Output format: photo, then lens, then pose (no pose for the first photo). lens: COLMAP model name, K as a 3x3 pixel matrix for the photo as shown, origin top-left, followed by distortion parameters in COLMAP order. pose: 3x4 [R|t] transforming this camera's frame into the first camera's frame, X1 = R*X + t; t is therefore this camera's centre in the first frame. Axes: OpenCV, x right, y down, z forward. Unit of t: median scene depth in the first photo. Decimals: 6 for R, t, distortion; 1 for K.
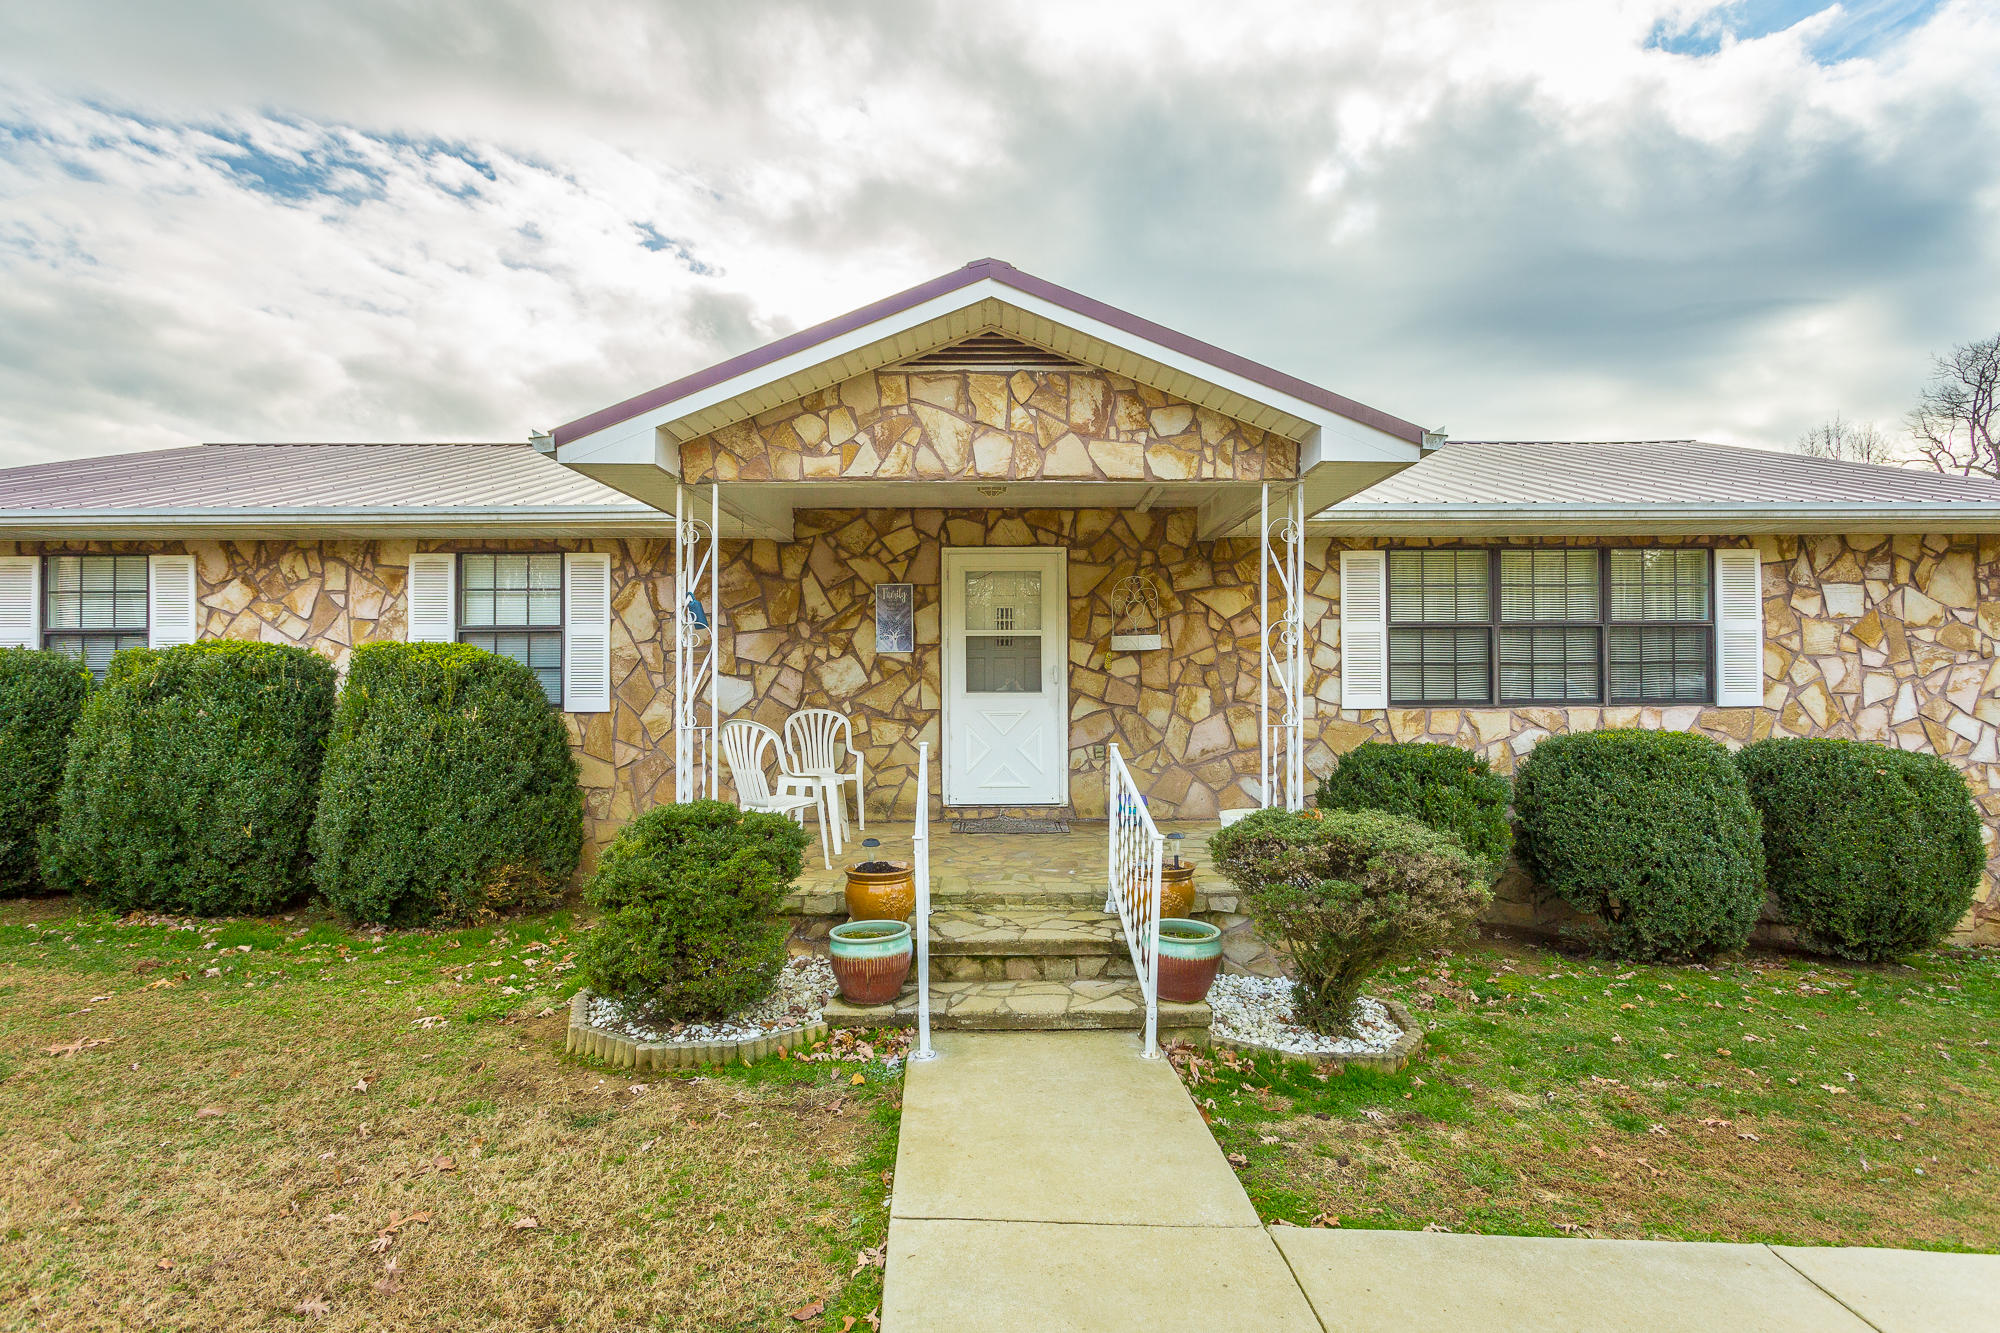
lens RADIAL K [[980.1, 0, 1000.0], [0, 980.1, 666.5], [0, 0, 1]] dist [-0.015979, 0.007628]
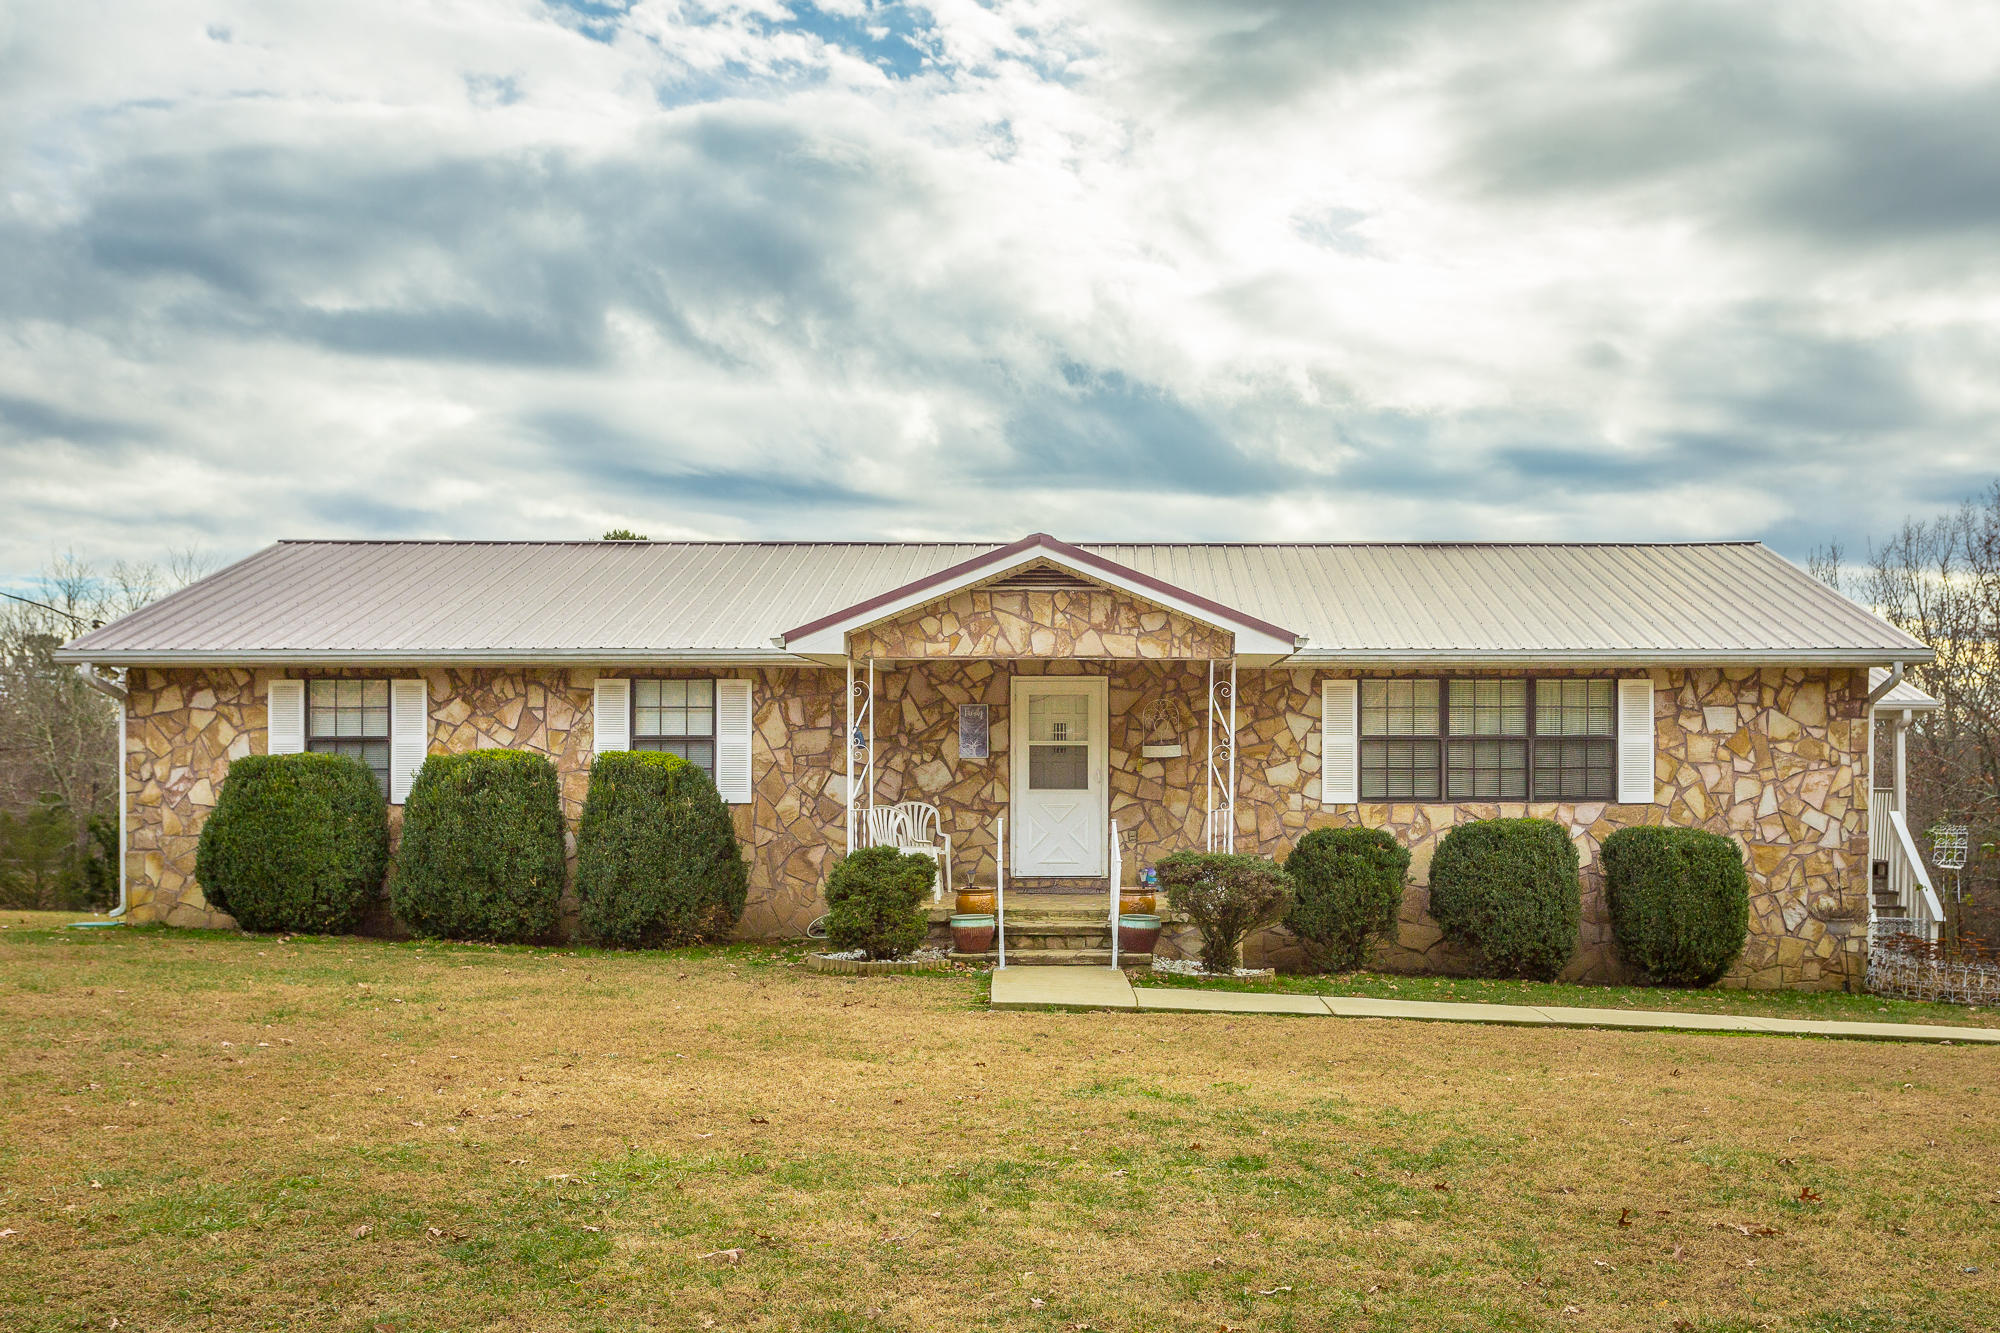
lens RADIAL K [[1804.5, 0, 1109.3], [0, 1804.5, 769.7], [0, 0, 1]] dist [0.003232, 0.003682]
pose [[0.999990, 0.004321, -0.001209, 0.073126], [-0.004303, 0.999891, 0.014103, -0.032902], [0.001270, -0.014097, 0.999900, -1.364672]]
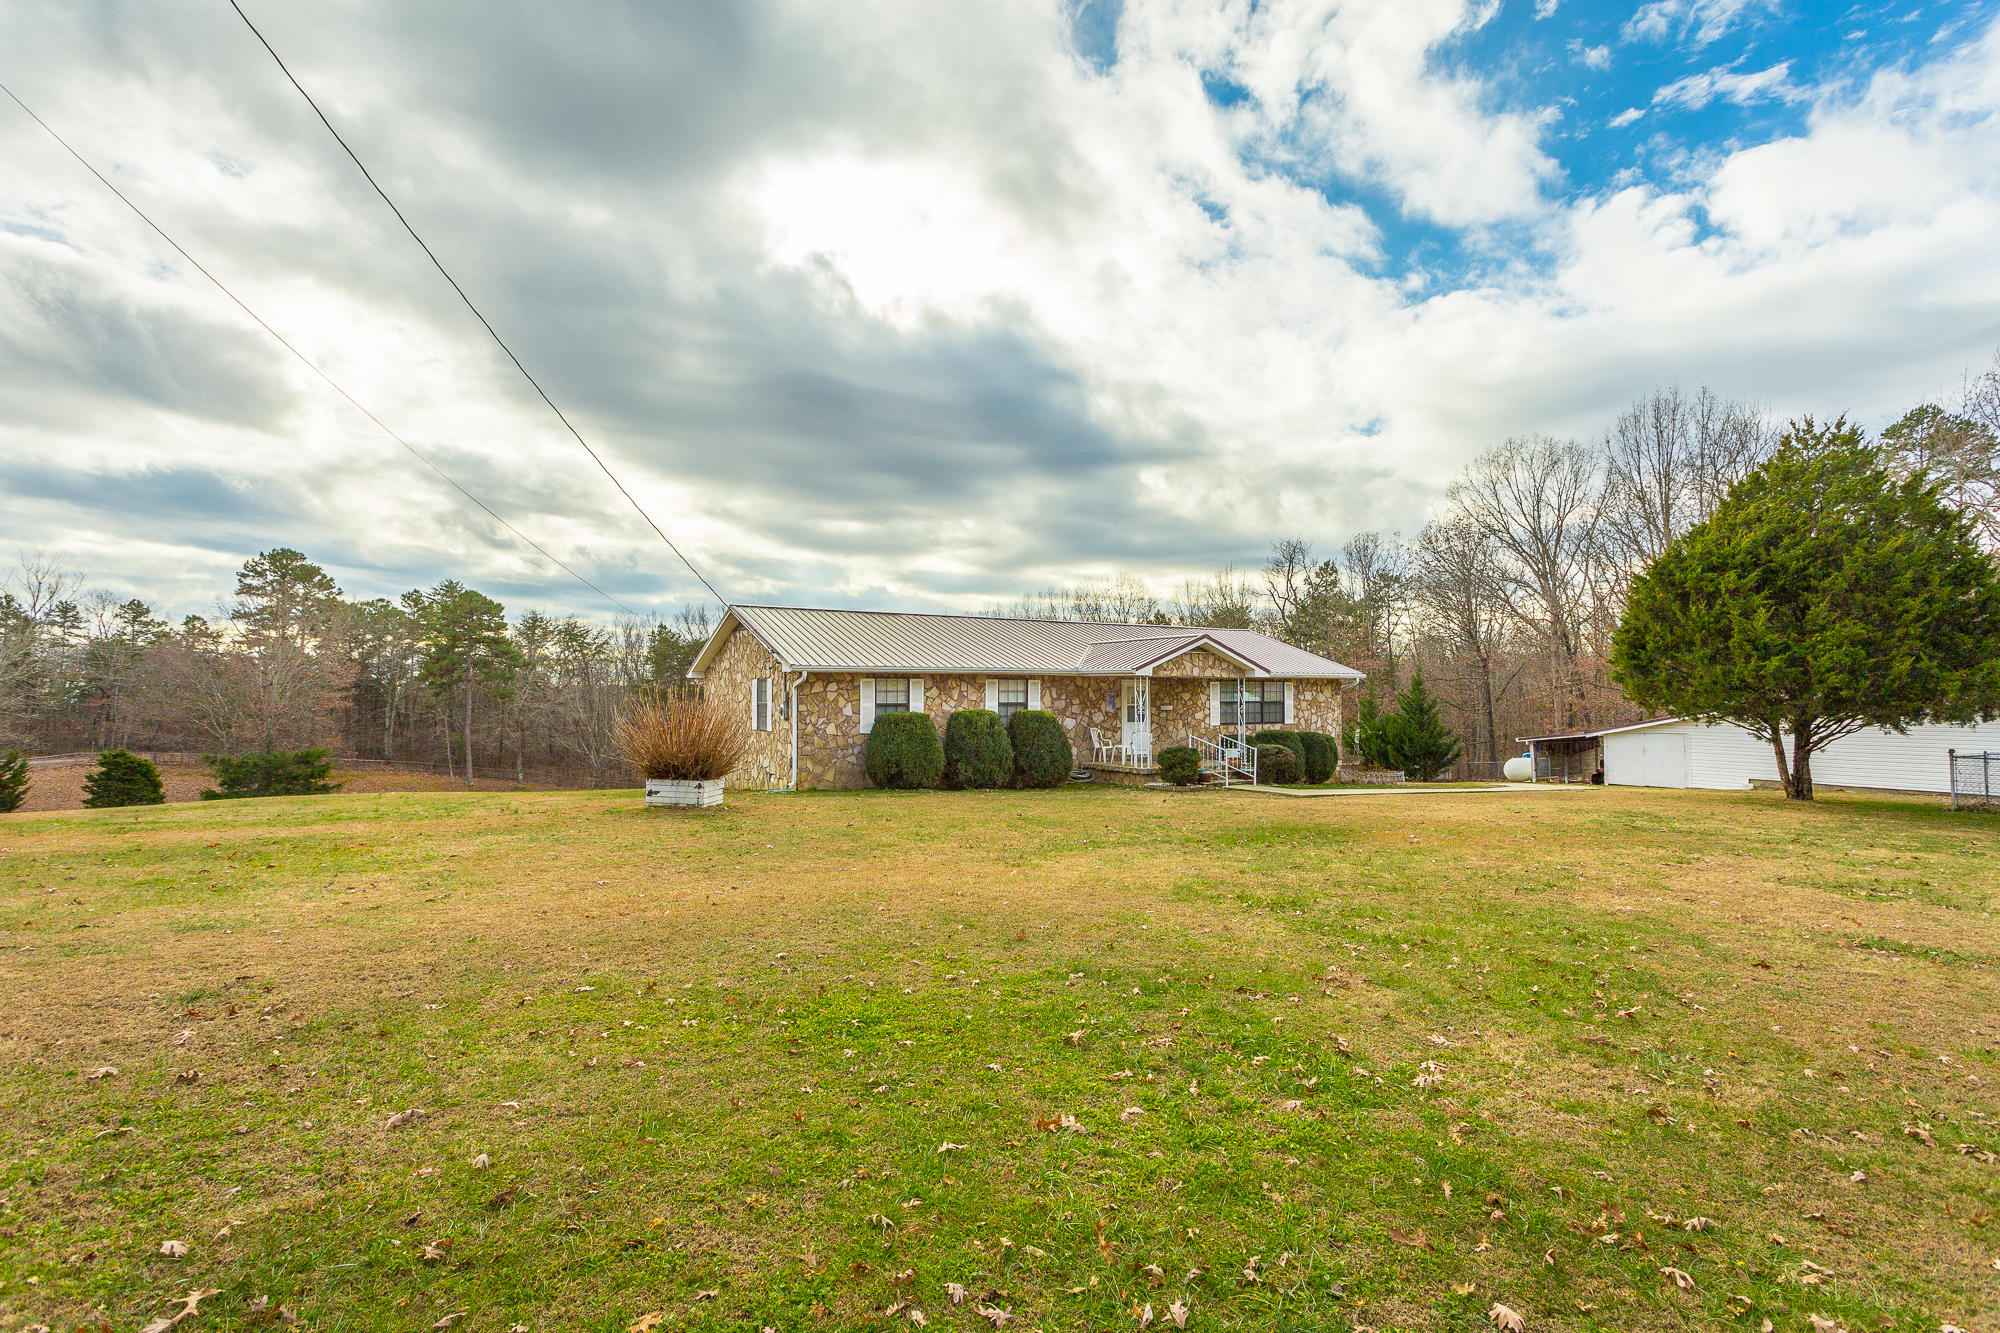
lens RADIAL K [[910.7, 0, 1000.0], [0, 910.7, 666.5], [0, 0, 1]] dist [0.001620, 0.000278]
pose [[0.868416, 0.019907, 0.495437, -2.001250], [-0.011206, 0.999726, -0.020527, -0.097040], [-0.495710, 0.012274, 0.868401, -1.545379]]
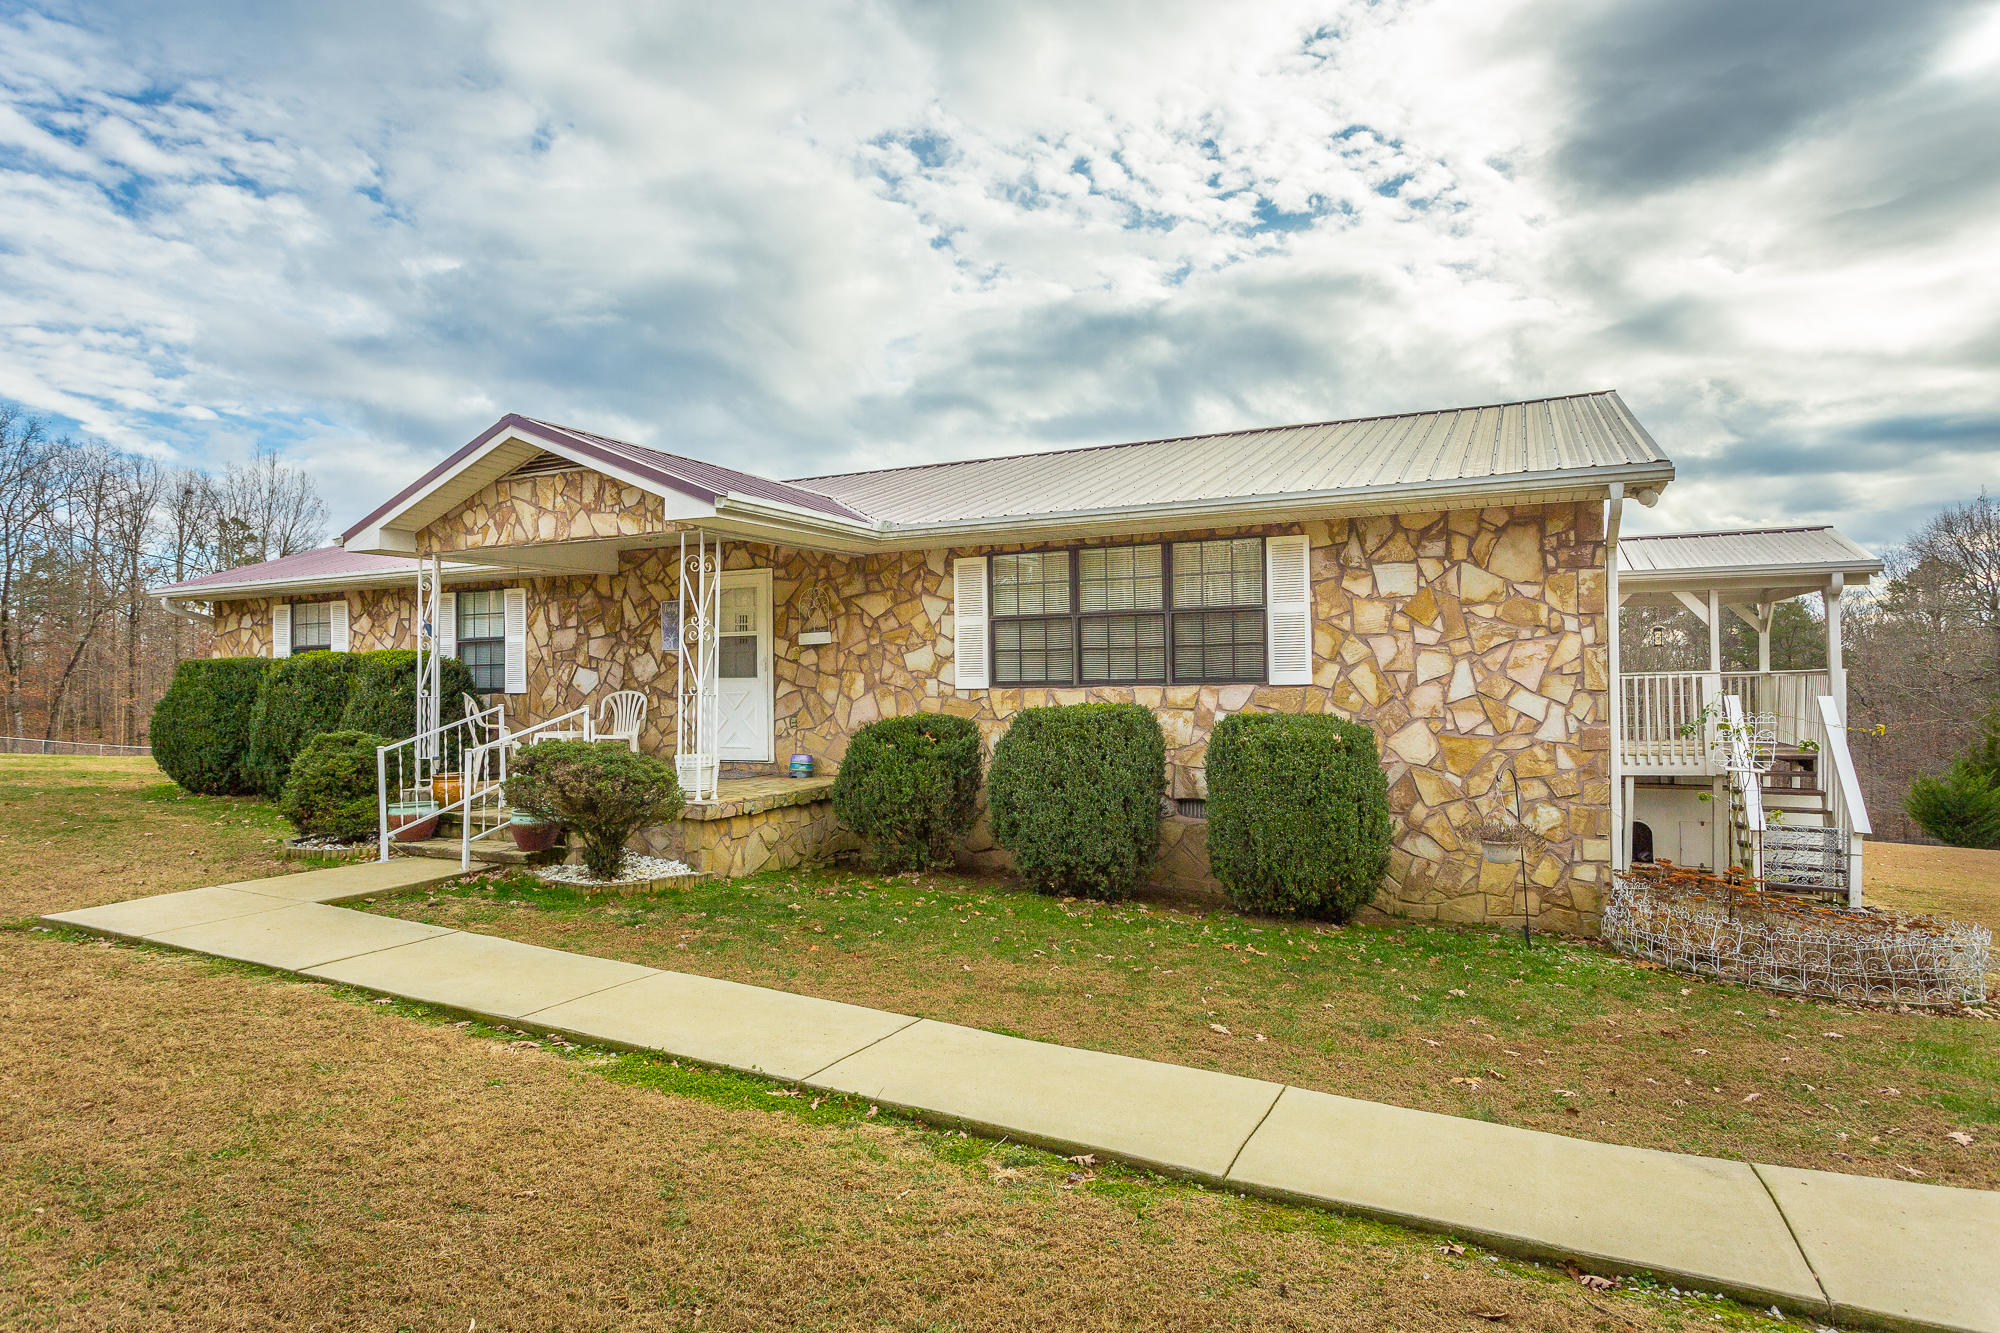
lens RADIAL K [[1124.5, 0, 1000.0], [0, 1124.5, 666.5], [0, 0, 1]] dist [-0.015245, 0.001160]
pose [[0.898448, -0.013679, -0.438866, 1.013597], [0.016464, 0.999861, 0.002542, 0.012831], [0.438770, -0.009509, 0.898549, -0.234455]]
